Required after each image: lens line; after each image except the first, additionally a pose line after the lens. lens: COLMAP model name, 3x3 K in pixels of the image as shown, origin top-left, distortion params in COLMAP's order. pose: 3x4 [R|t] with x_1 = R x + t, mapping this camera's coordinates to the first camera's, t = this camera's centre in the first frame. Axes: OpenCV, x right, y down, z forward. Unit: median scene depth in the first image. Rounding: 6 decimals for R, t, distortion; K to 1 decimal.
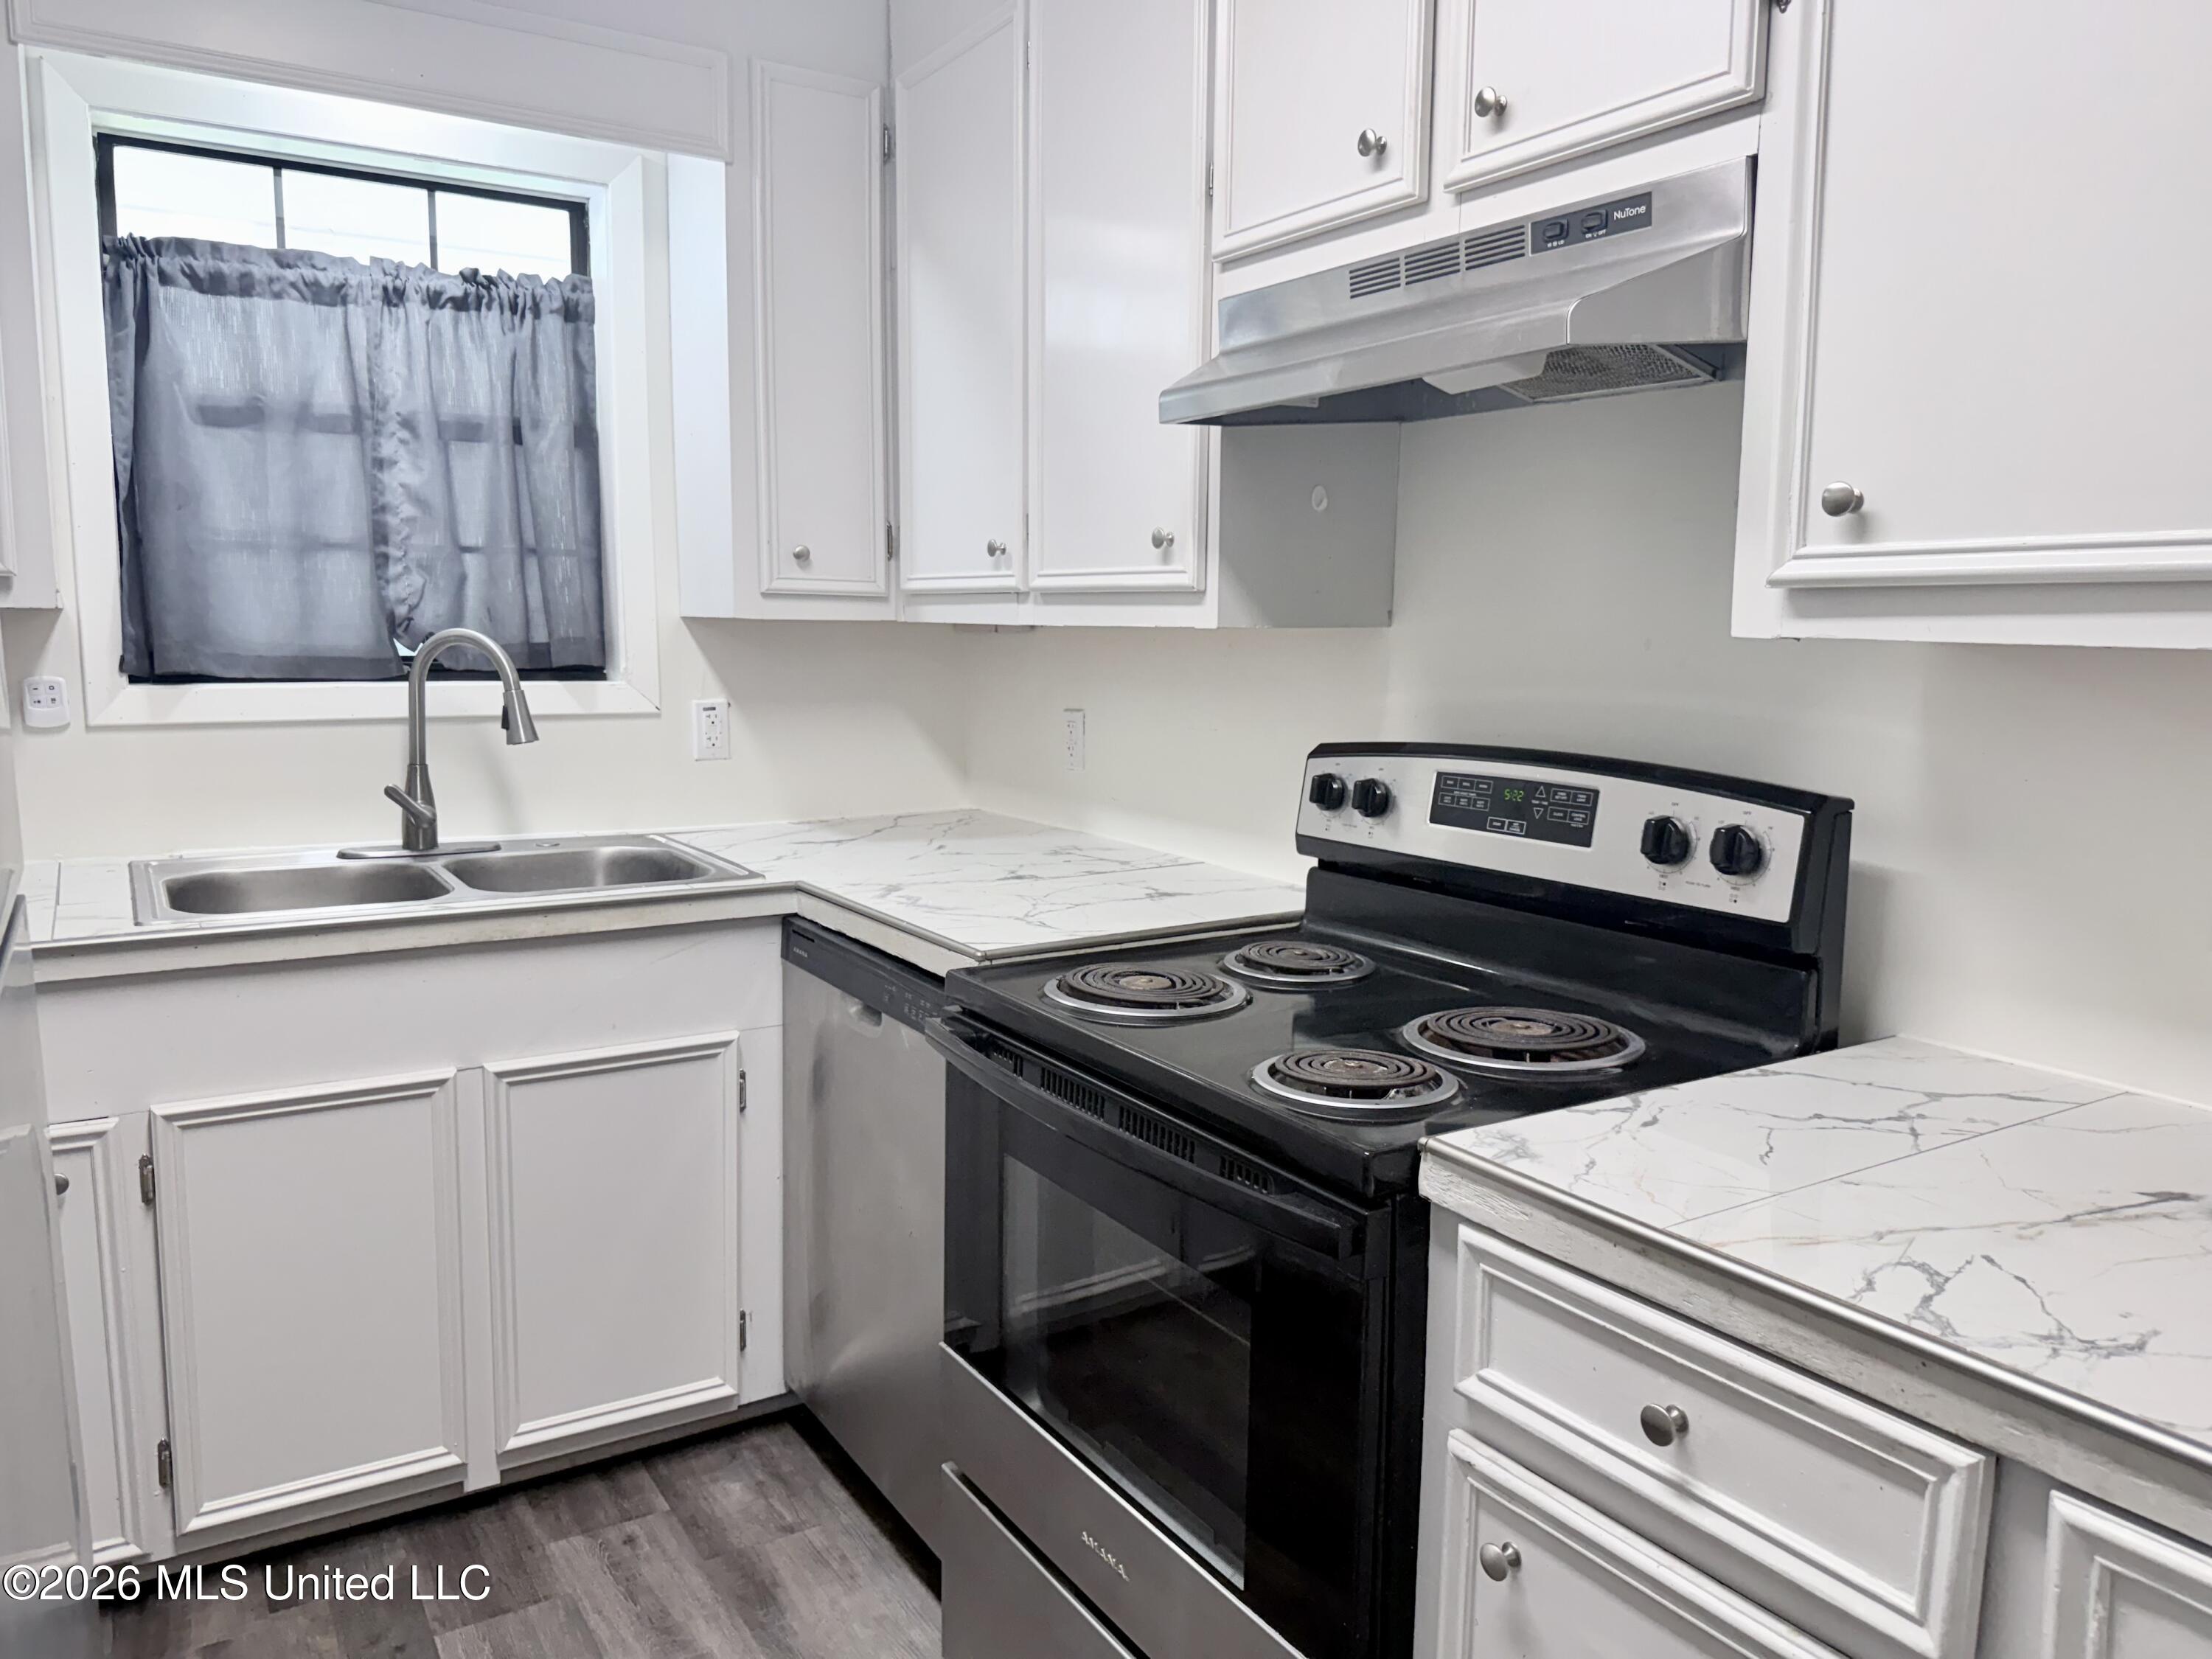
lens RADIAL K [[1552.3, 0, 1126.3], [0, 1552.3, 848.9], [0, 0, 1]] dist [0.010400, -0.039934]
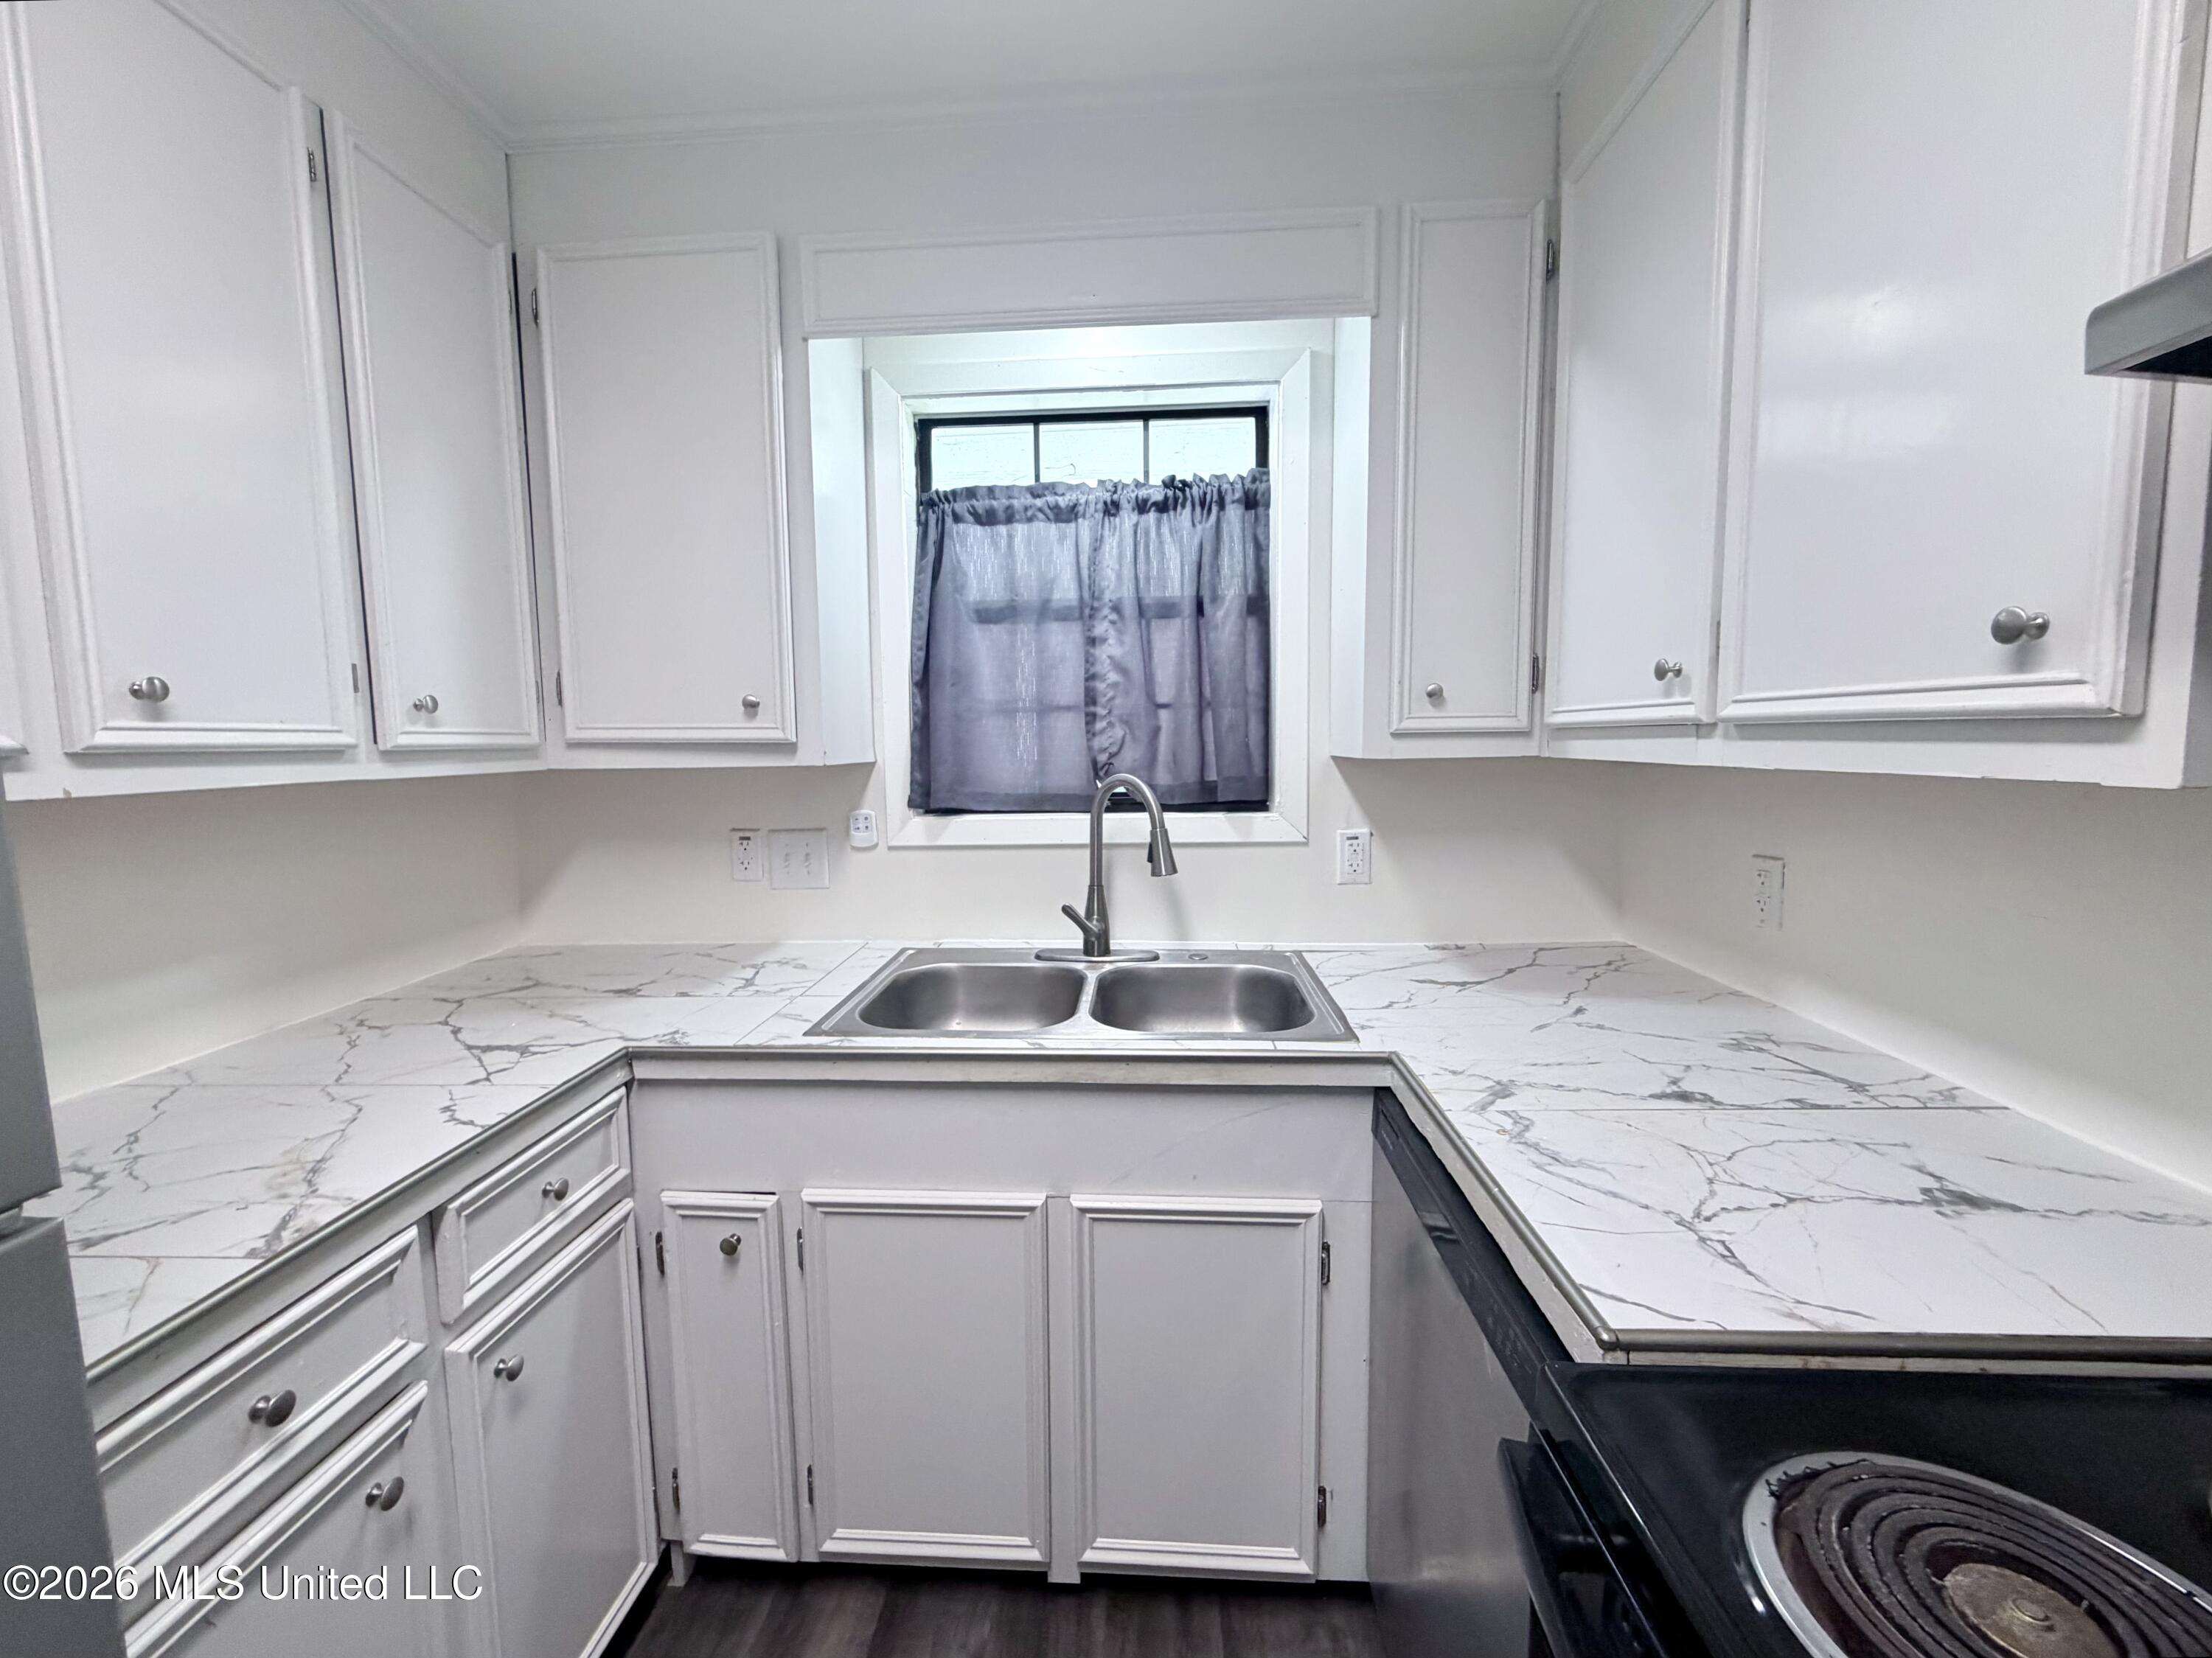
lens RADIAL K [[895.4, 0, 1107.4], [0, 895.4, 830.9], [0, 0, 1]] dist [0.006177, -0.001210]
pose [[0.805087, 0.031350, -0.592328, -0.040687], [-0.057215, 0.998050, -0.024942, -0.085361], [0.590391, 0.053970, 0.805311, 0.474208]]
